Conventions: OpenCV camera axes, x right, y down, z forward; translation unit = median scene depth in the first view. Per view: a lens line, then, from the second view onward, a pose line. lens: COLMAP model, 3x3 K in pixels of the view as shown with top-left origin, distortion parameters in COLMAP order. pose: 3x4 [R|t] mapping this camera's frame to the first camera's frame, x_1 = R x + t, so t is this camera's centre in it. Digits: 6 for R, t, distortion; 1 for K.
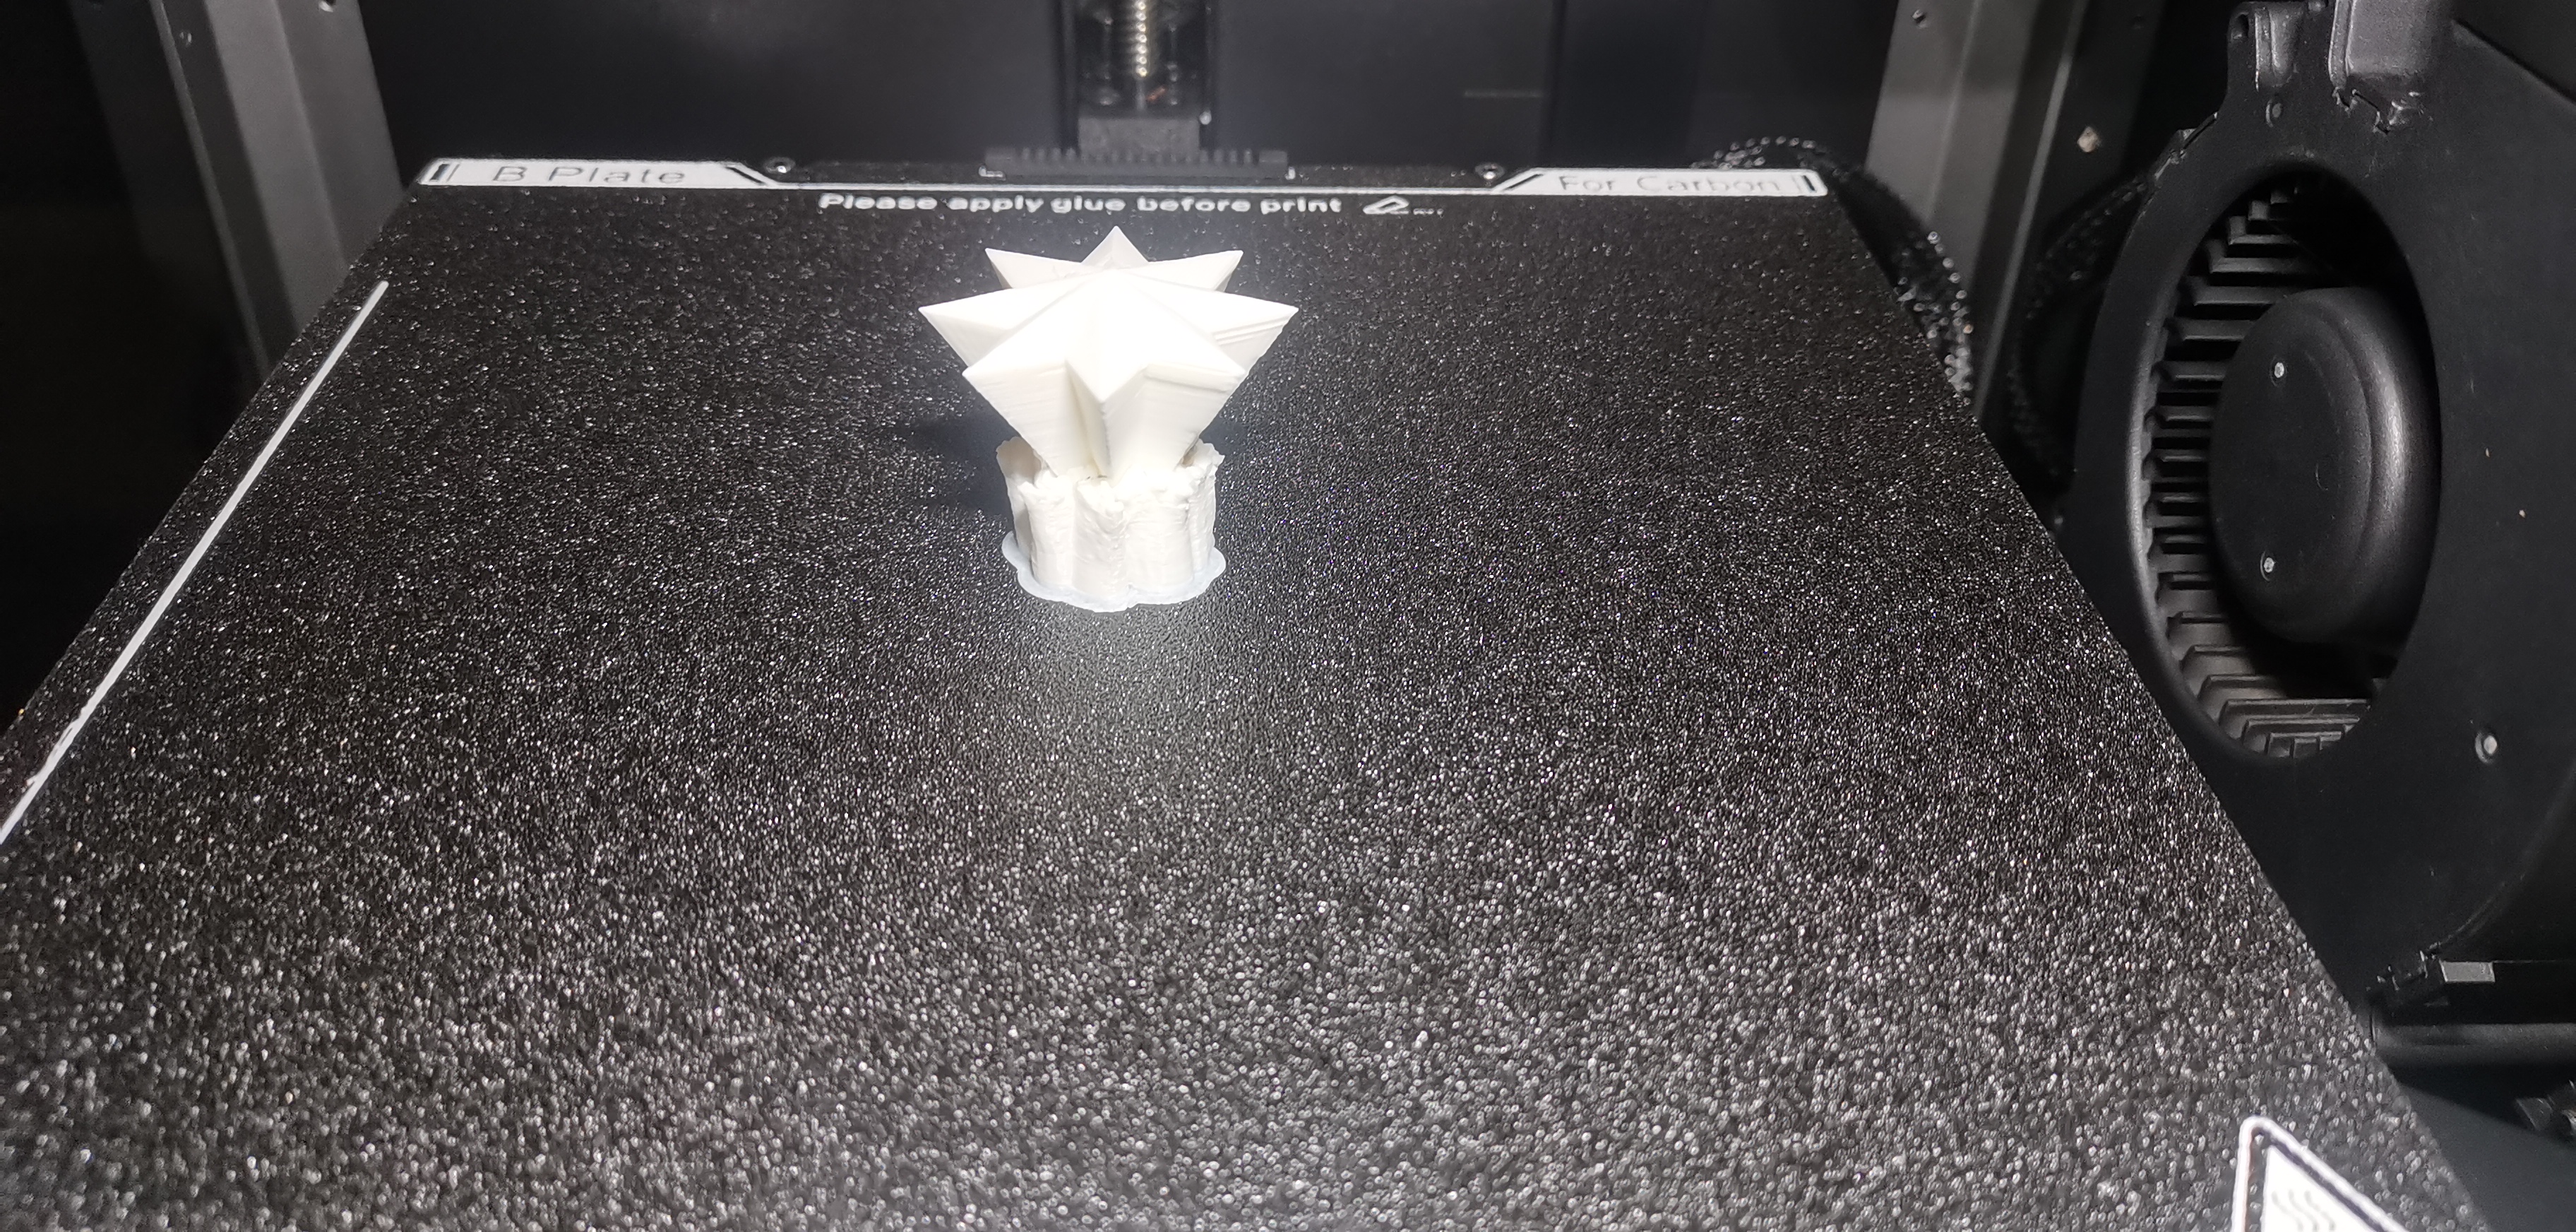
lens RADIAL K [[2055.4, 0, 1299.5], [0, 2055.4, 615.0], [0, 0, 1]] dist [0.043524, -0.075082]
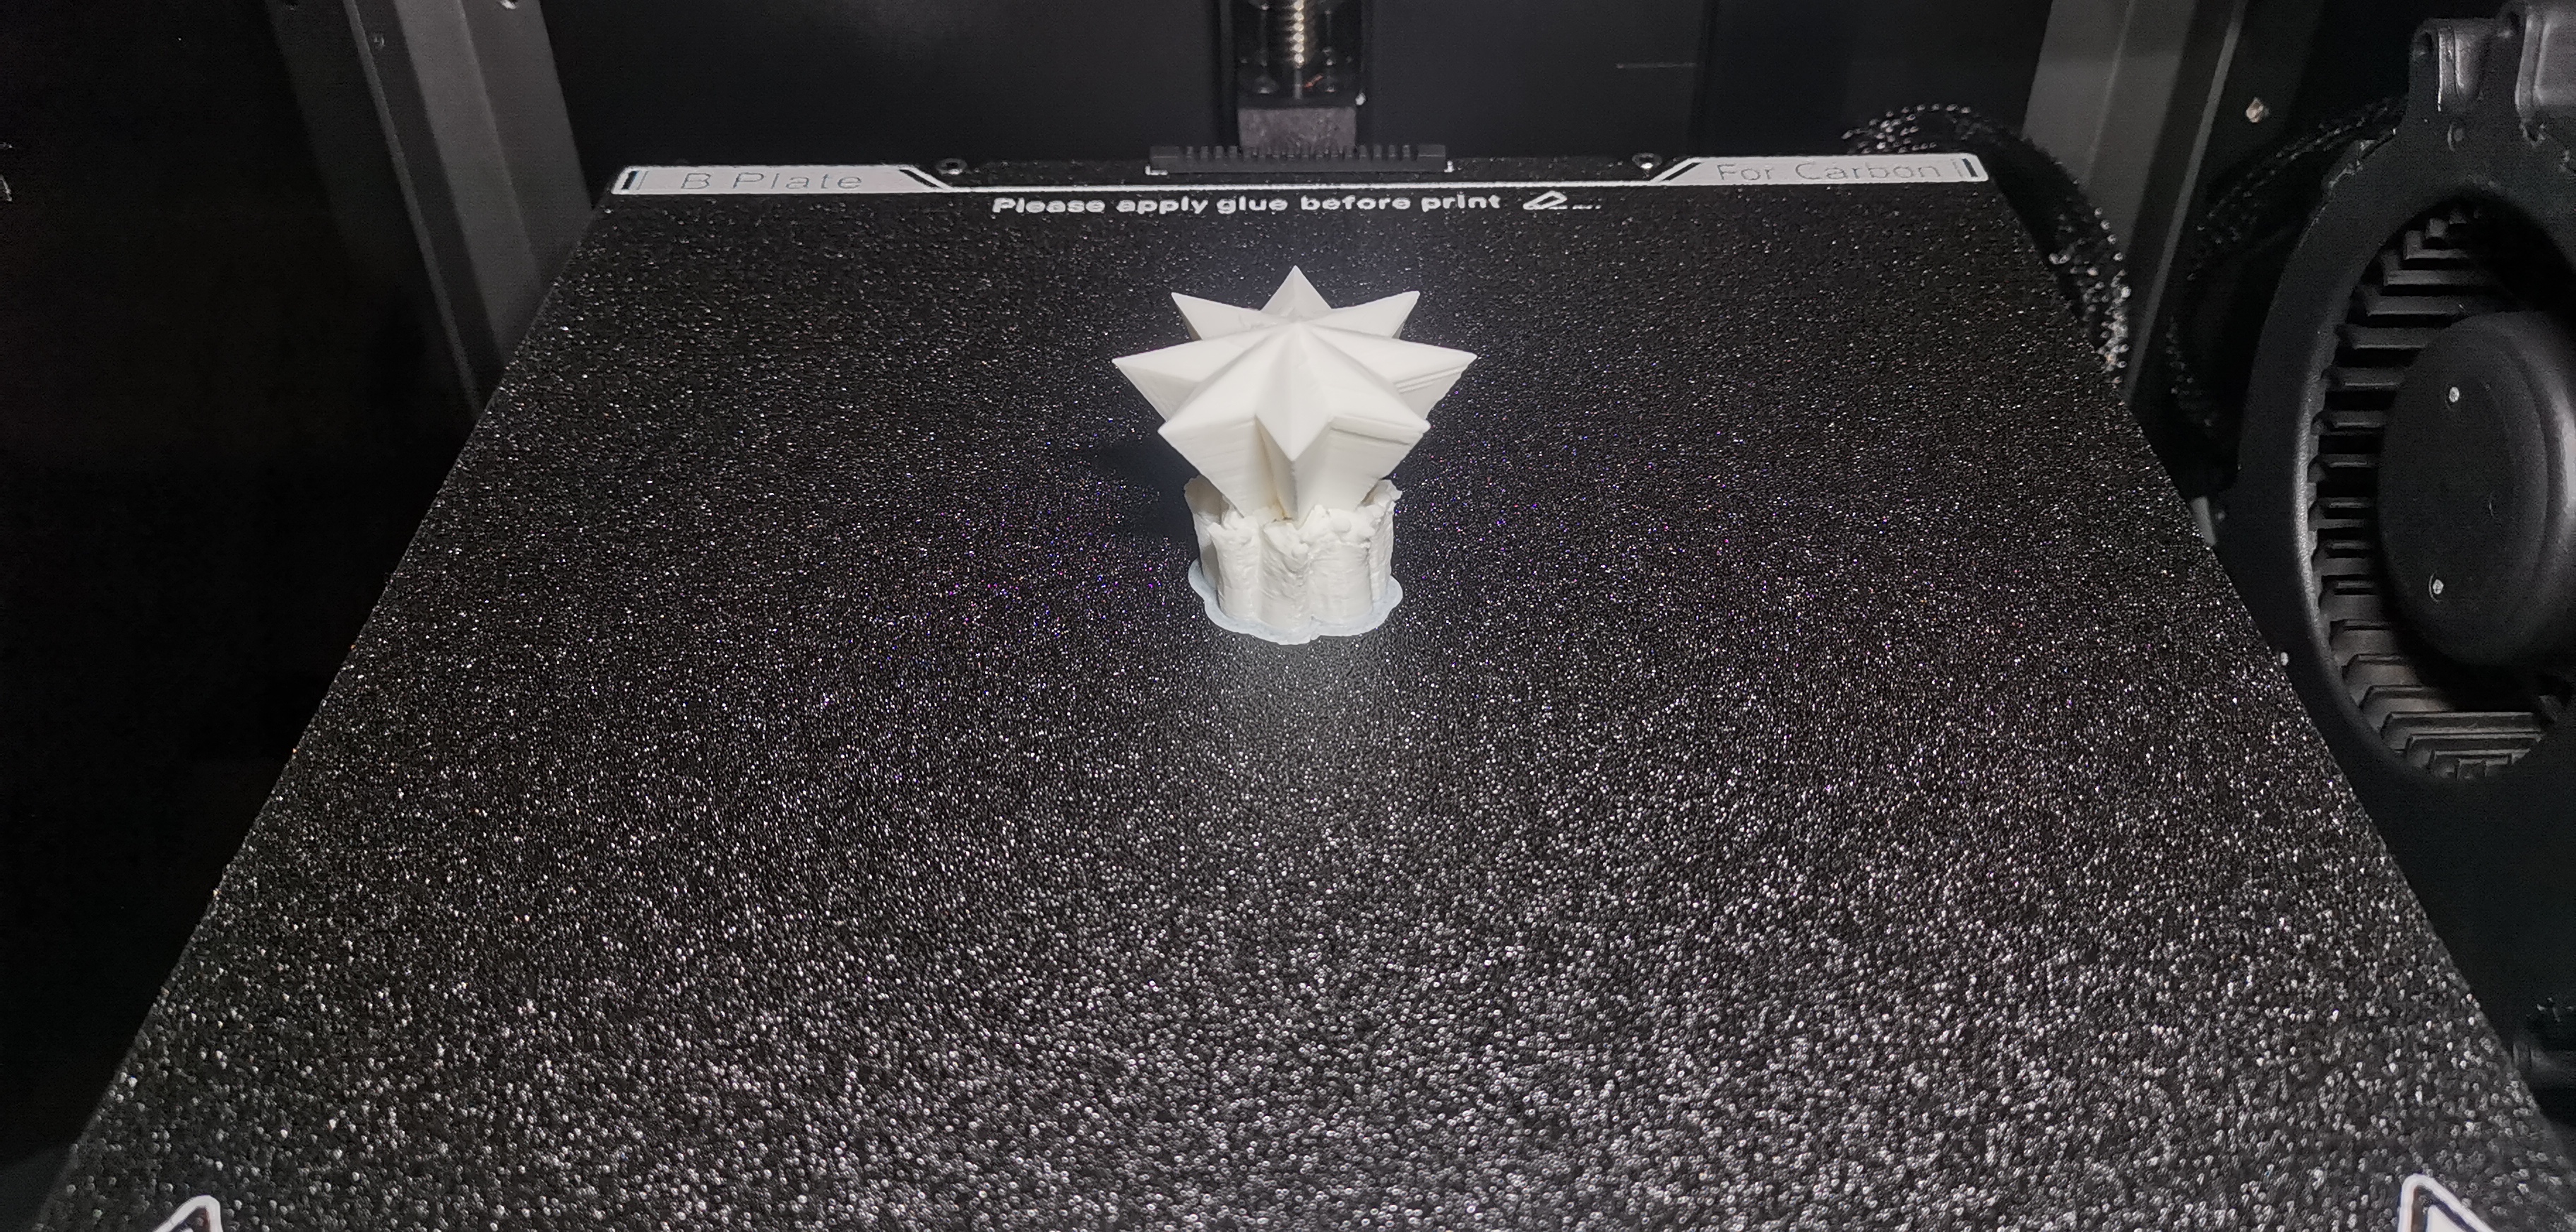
lens RADIAL K [[2055.4, 0, 1299.5], [0, 2055.4, 615.0], [0, 0, 1]] dist [0.043524, -0.075082]
pose [[0.998451, -0.001429, -0.055621, -0.035490], [0.004719, 0.998243, 0.059060, -0.088192], [0.055439, -0.059231, 0.996704, -0.044415]]
